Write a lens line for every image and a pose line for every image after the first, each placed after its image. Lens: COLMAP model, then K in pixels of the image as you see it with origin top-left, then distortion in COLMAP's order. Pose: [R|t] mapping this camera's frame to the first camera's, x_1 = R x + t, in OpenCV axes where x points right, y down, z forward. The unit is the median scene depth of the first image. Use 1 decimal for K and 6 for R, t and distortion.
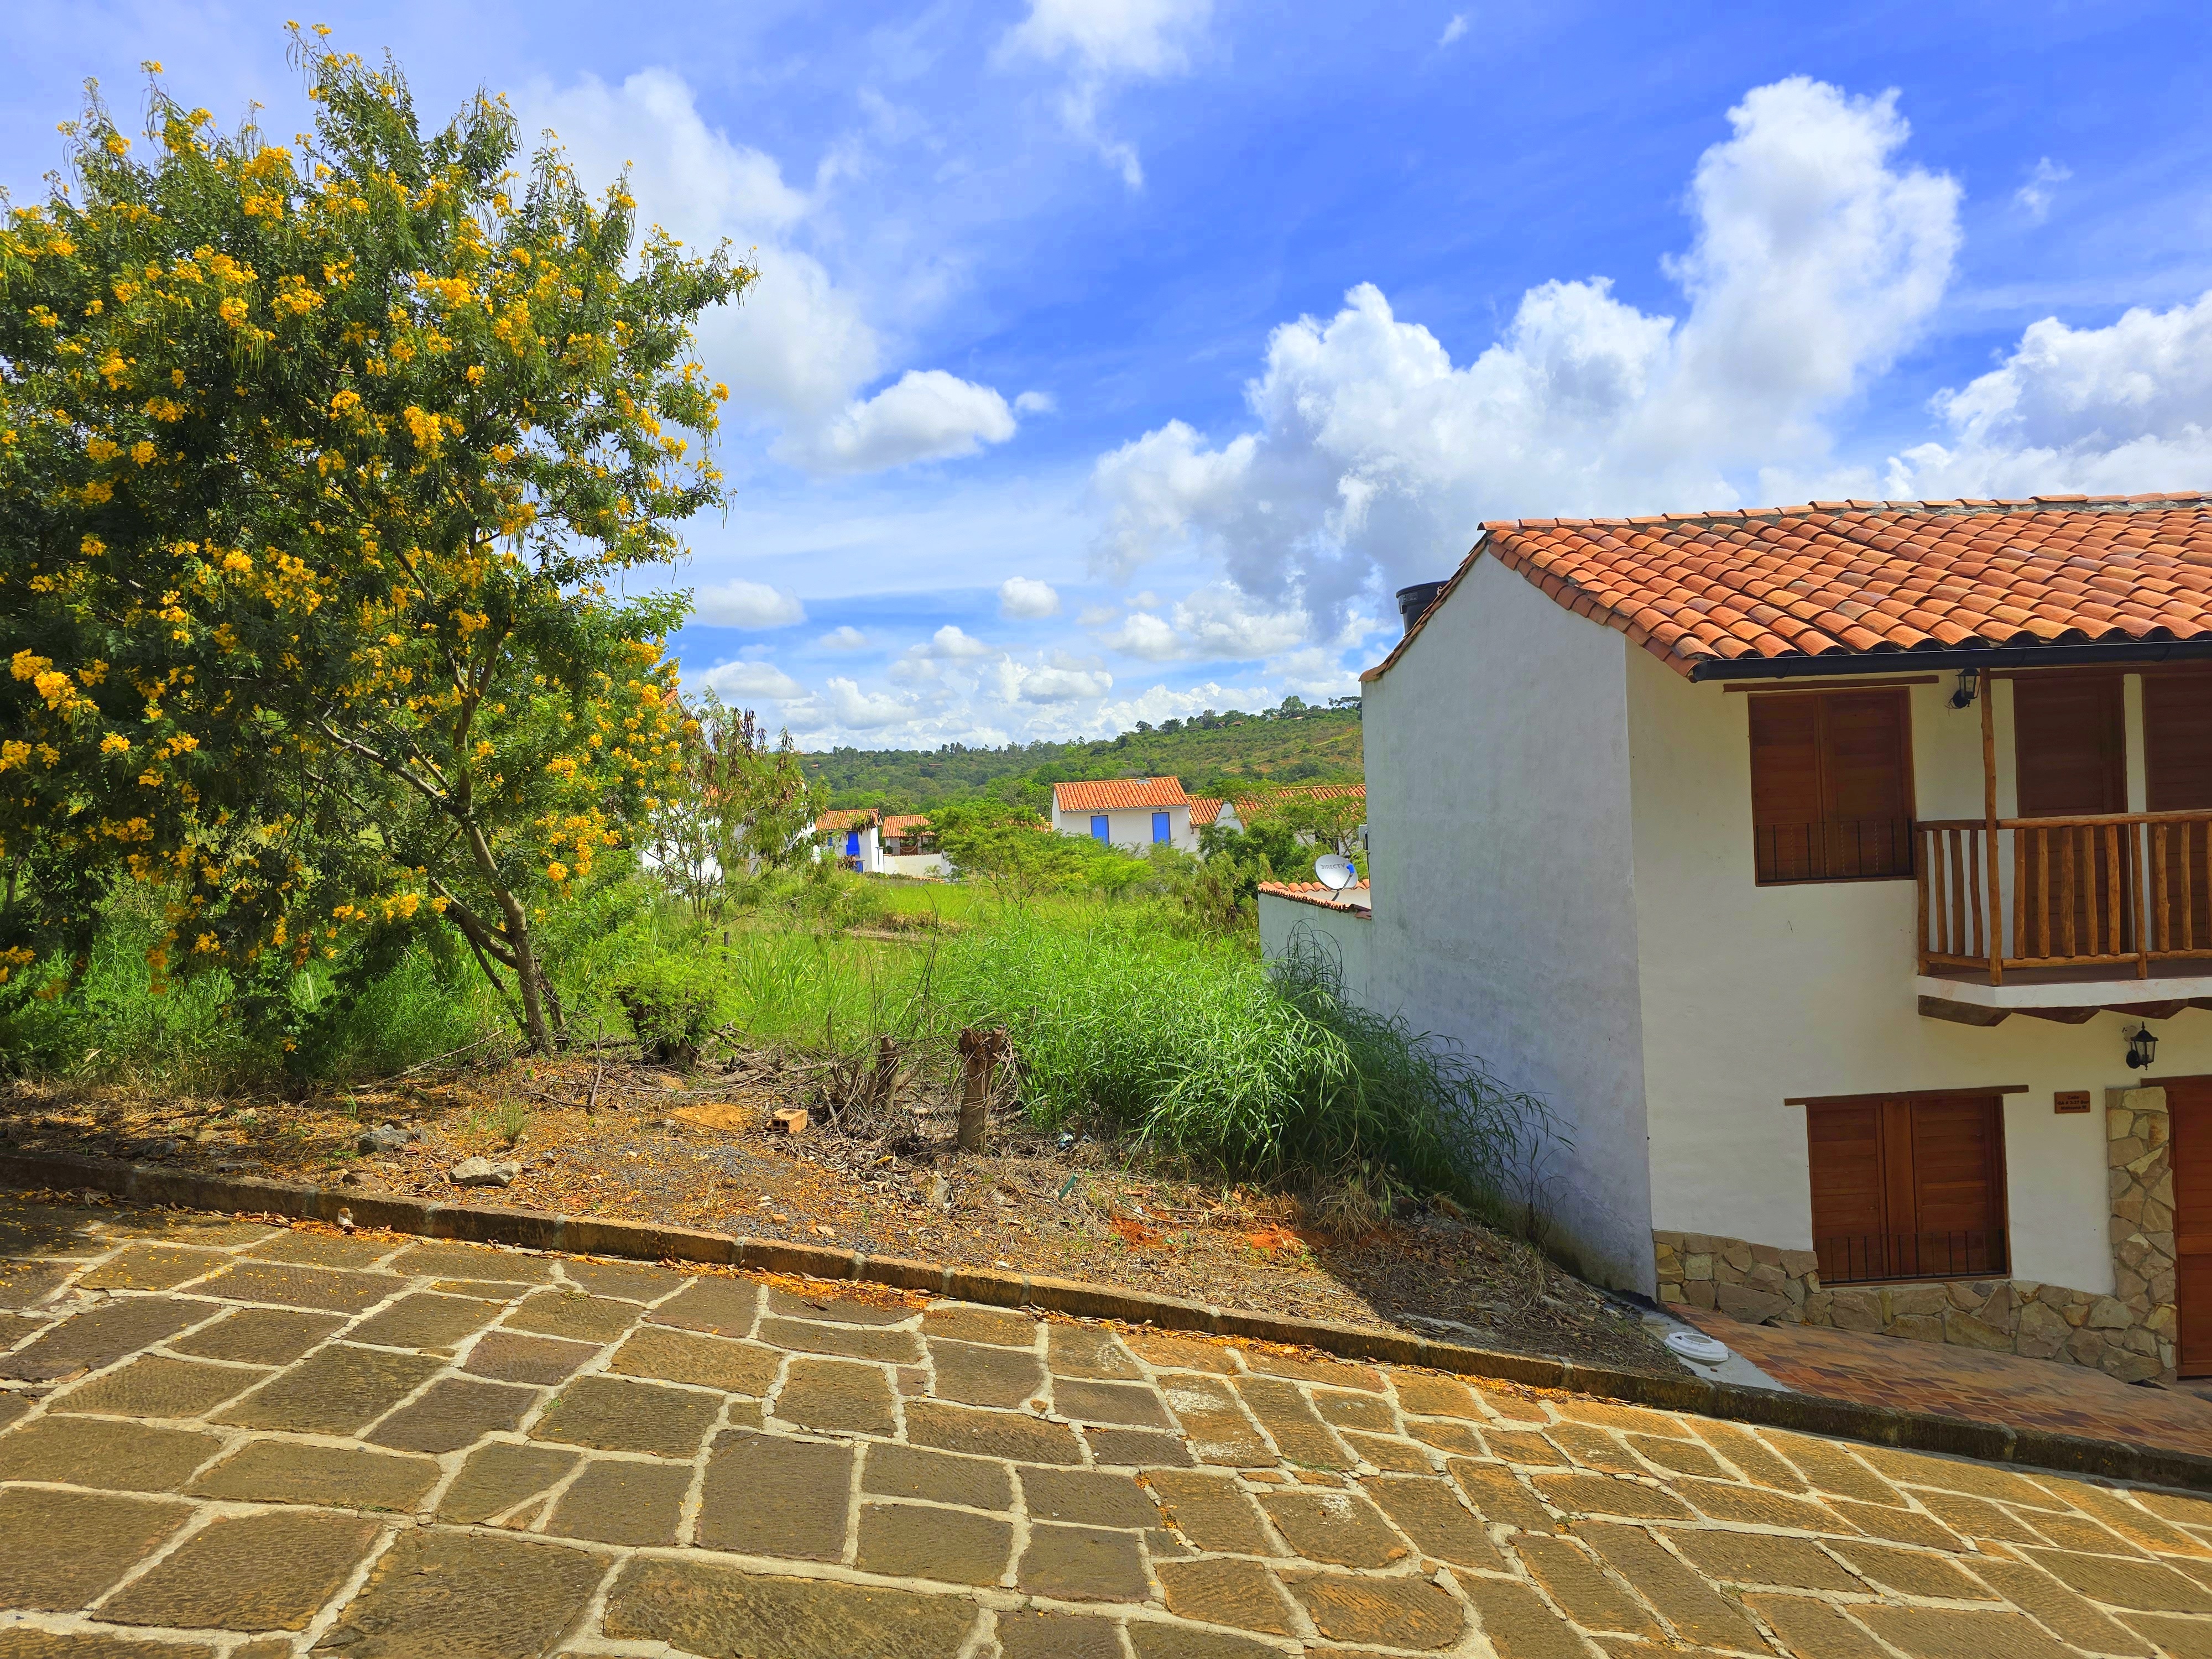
lens RADIAL K [[1468.2, 0, 1079.0], [0, 1468.2, 799.3], [0, 0, 1]] dist [0.062911, -0.052016]
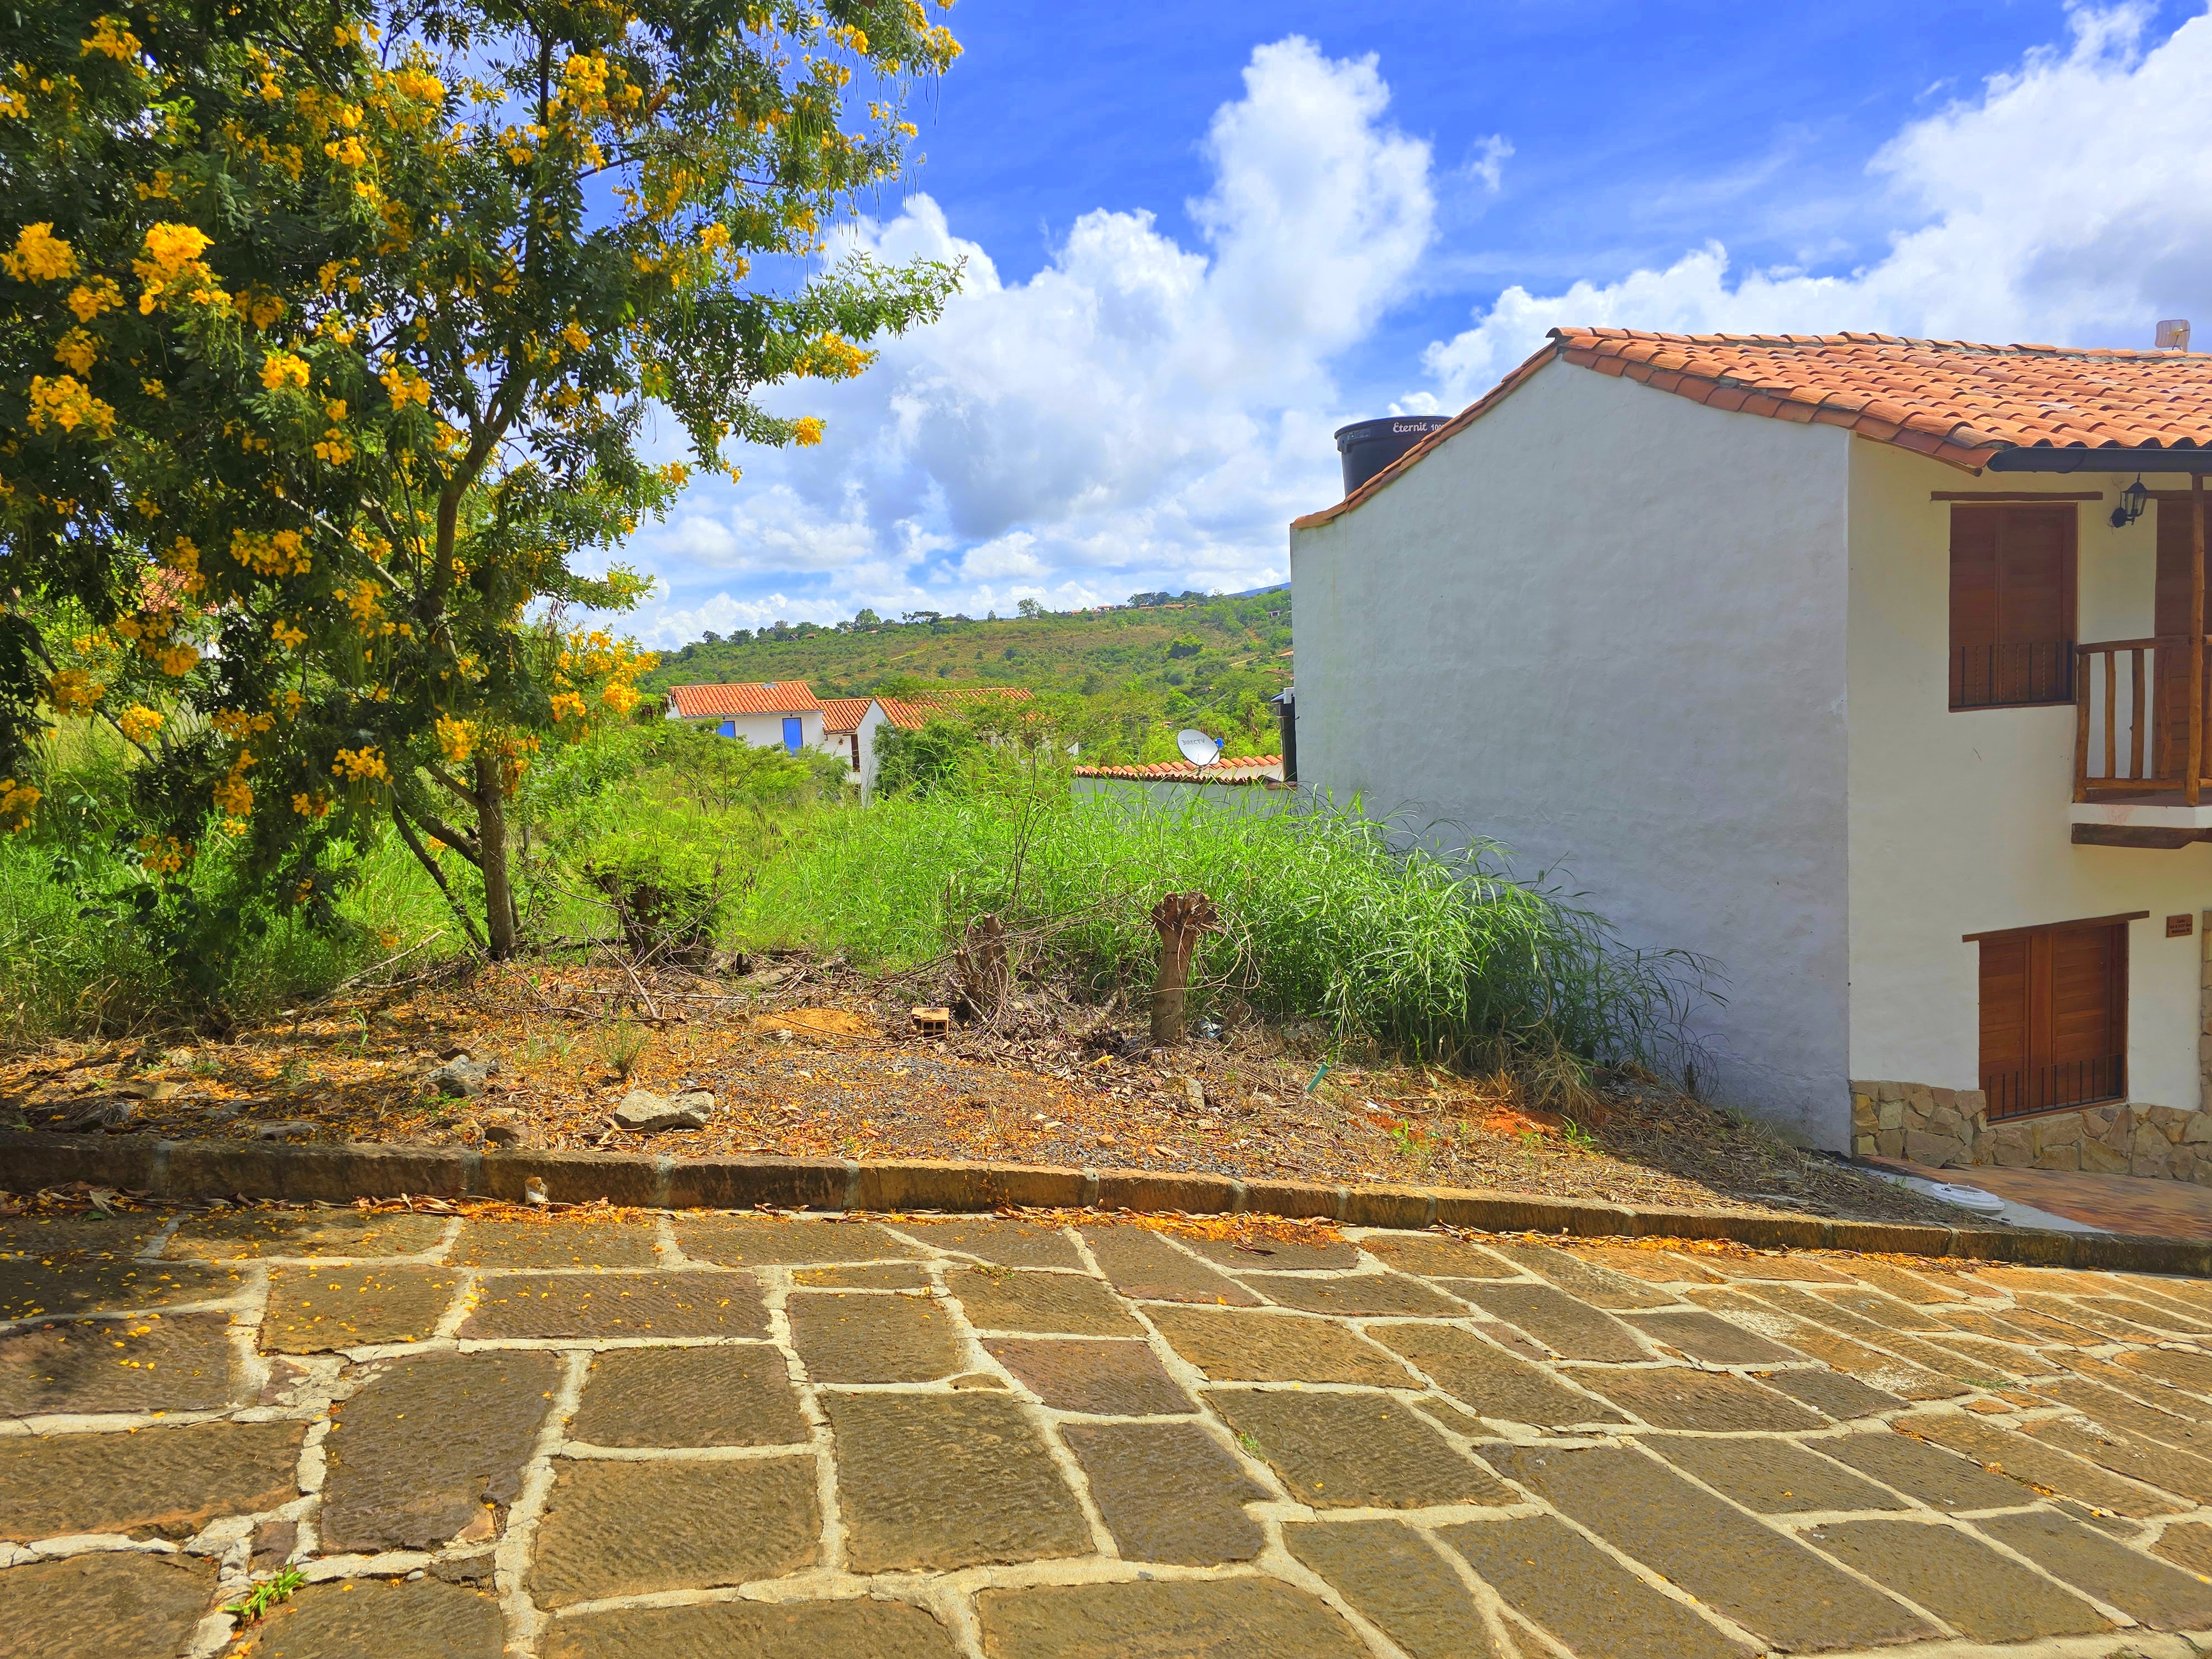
lens RADIAL K [[1468.2, 0, 1075.4], [0, 1468.2, 814.5], [0, 0, 1]] dist [0.062911, -0.052016]
pose [[0.957822, -0.021387, 0.286566, -0.347744], [0.002074, 0.997715, 0.067529, 0.059546], [-0.287355, -0.064086, 0.955678, 0.260118]]
